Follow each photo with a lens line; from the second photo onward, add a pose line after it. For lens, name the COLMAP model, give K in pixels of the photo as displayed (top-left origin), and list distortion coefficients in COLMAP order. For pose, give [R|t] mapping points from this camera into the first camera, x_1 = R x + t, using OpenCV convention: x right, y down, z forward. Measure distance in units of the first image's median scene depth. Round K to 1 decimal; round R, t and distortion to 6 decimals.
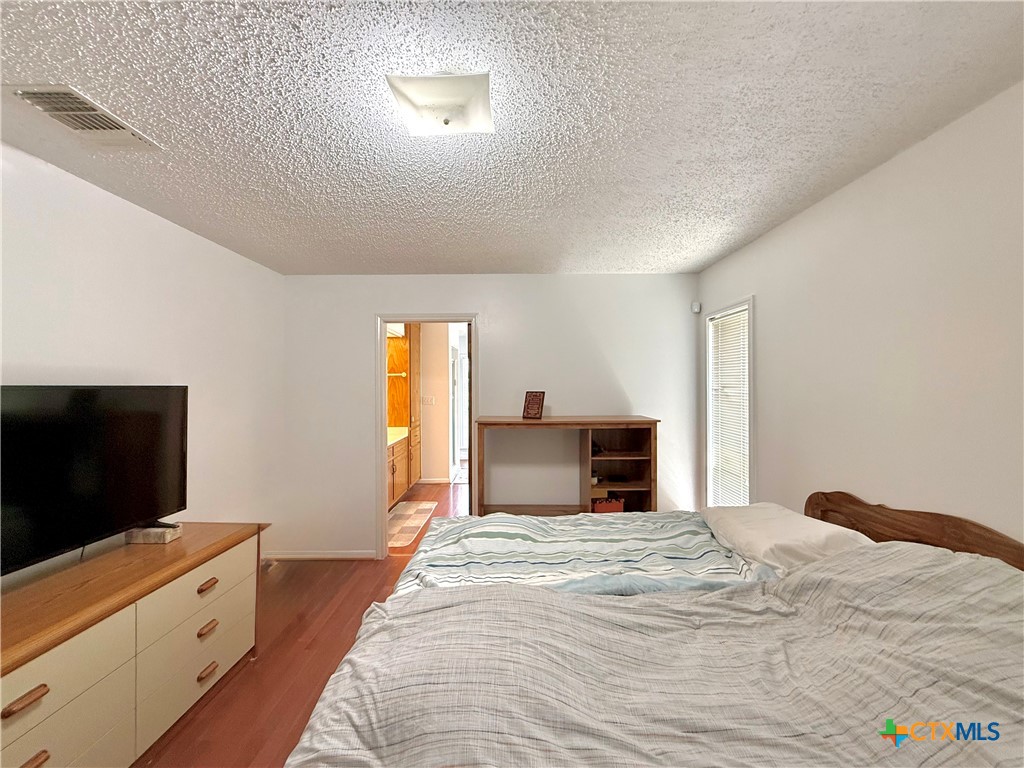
lens RADIAL K [[406.6, 0, 511.7], [0, 406.6, 386.5], [0, 0, 1]] dist [0.001324, -0.000660]
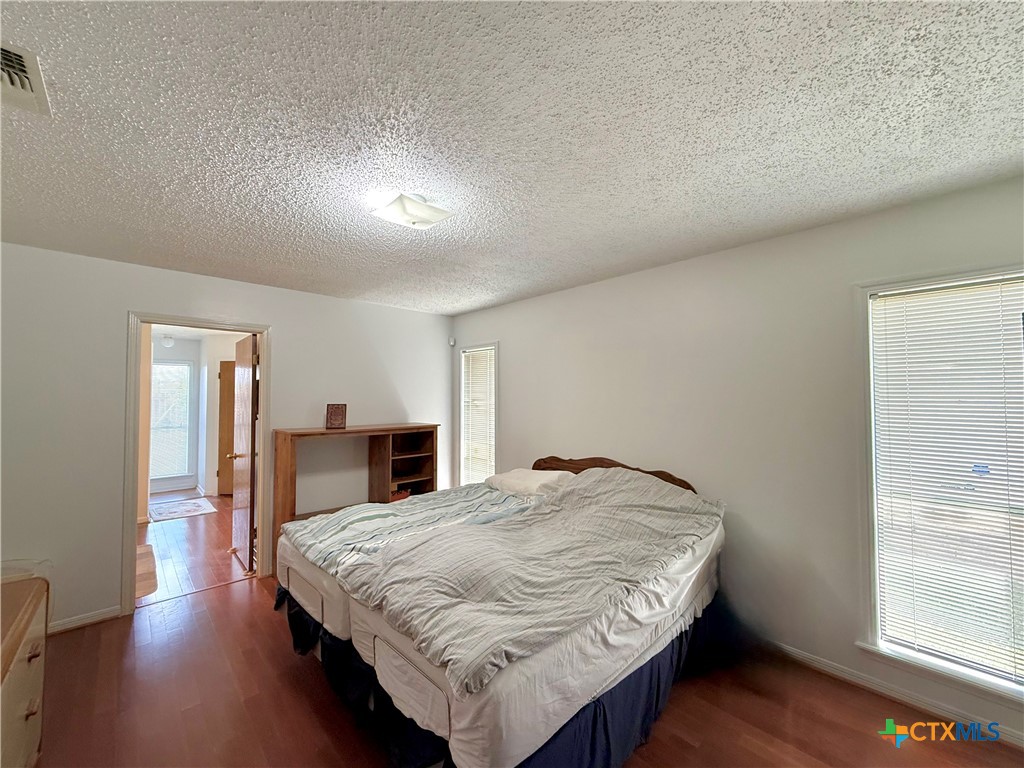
lens RADIAL K [[413.5, 0, 510.6], [0, 413.5, 386.2], [0, 0, 1]] dist [0.000519, -0.000167]
pose [[0.716952, 0.023076, 0.696740, -0.601655], [0.000431, 0.999437, -0.033544, 0.002955], [-0.697122, 0.024350, 0.716539, -0.209504]]
